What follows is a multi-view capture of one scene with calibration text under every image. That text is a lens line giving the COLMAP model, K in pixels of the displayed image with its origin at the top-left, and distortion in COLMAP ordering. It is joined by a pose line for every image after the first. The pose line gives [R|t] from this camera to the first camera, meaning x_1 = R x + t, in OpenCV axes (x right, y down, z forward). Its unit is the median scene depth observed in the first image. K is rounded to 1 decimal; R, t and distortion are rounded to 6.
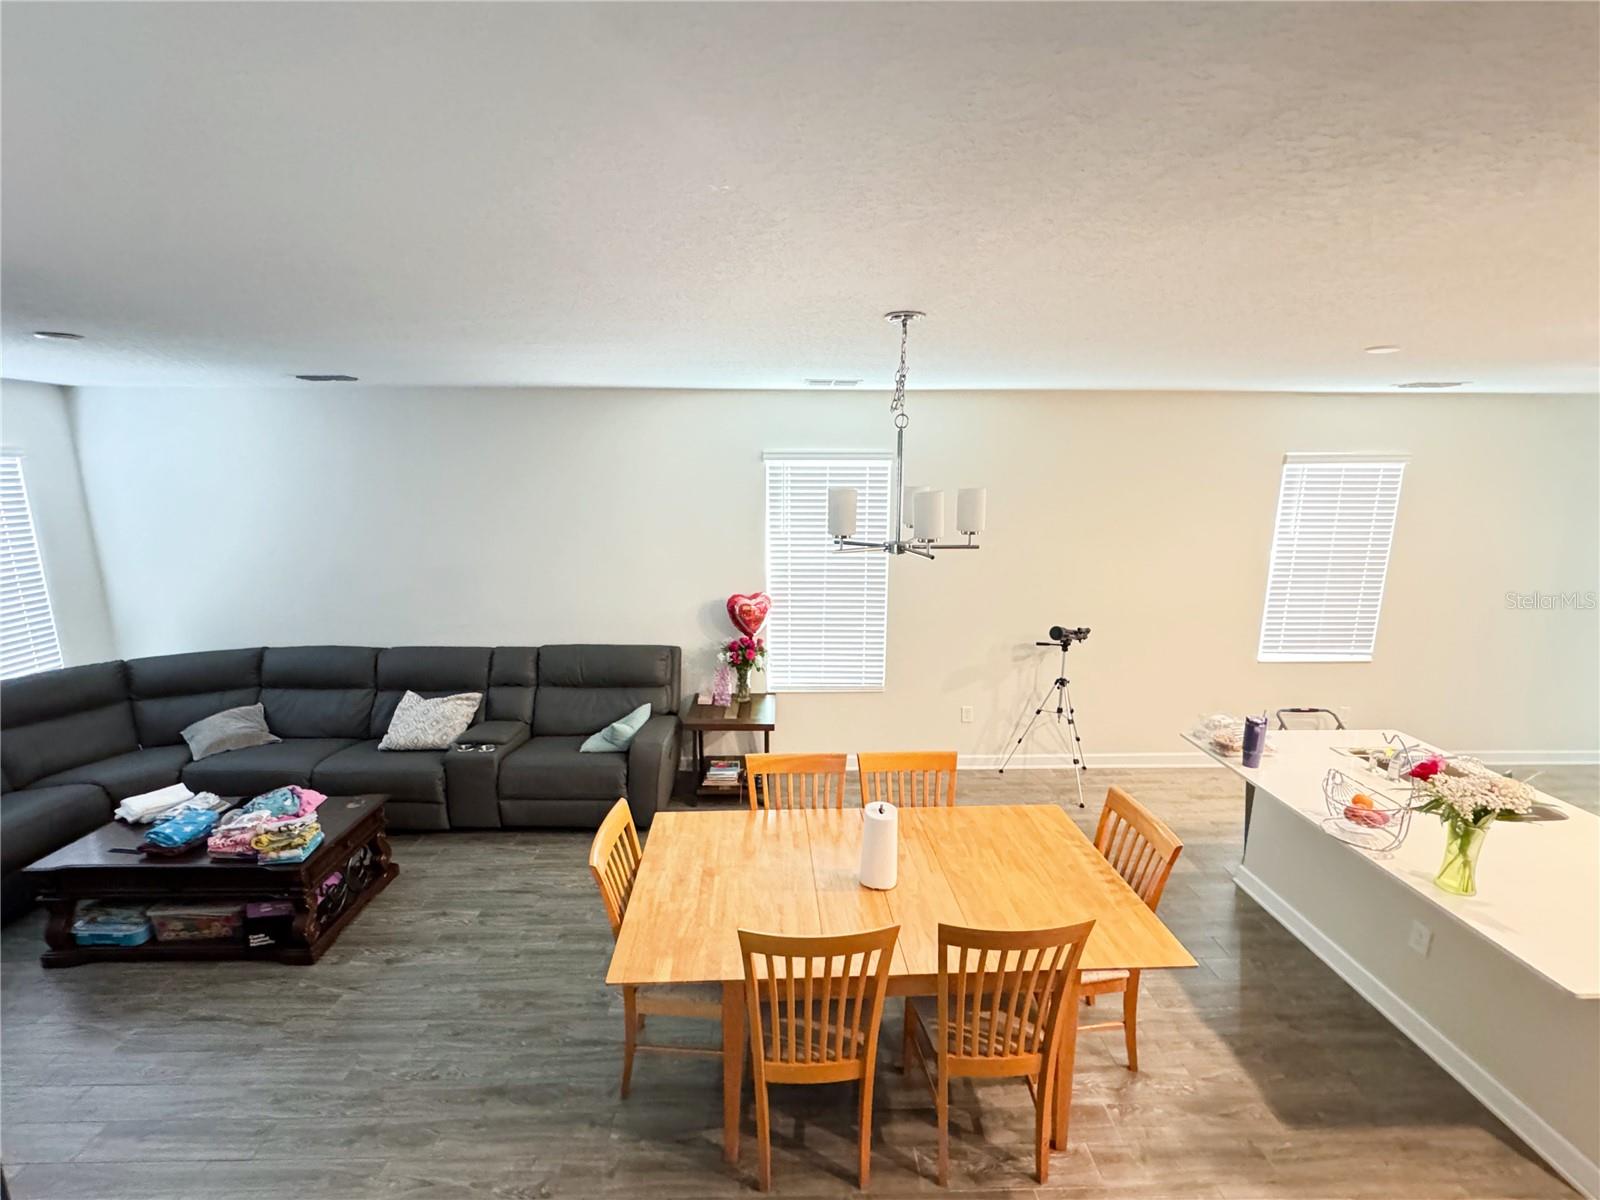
lens RADIAL K [[640.2, 0, 803.1], [0, 640.2, 600.4], [0, 0, 1]] dist [0.000086, 0.000059]
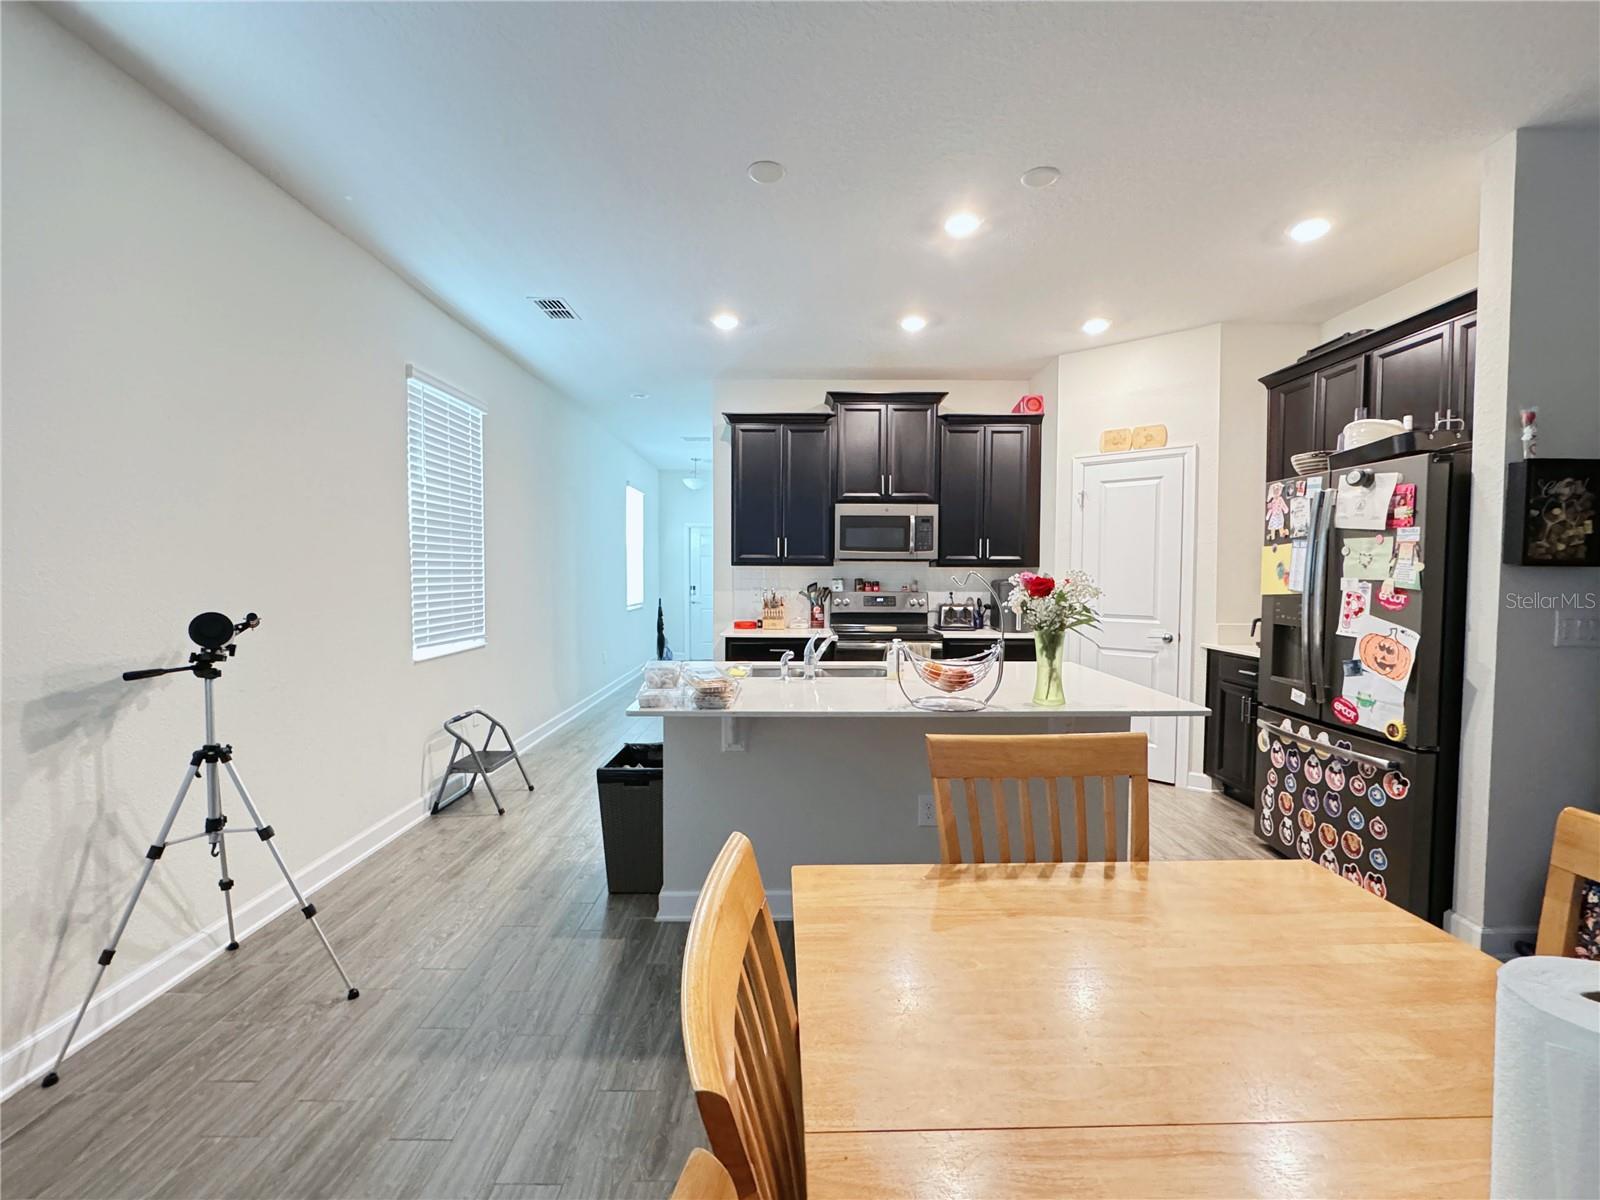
lens RADIAL K [[719.5, 0, 797.6], [0, 719.5, 600.1], [0, 0, 1]] dist [-0.004212, 0.000640]
pose [[0.014713, -0.041147, 0.999045, -0.052054], [0.180749, 0.982802, 0.037817, 0.076060], [-0.983419, 0.180020, 0.021897, 0.567990]]
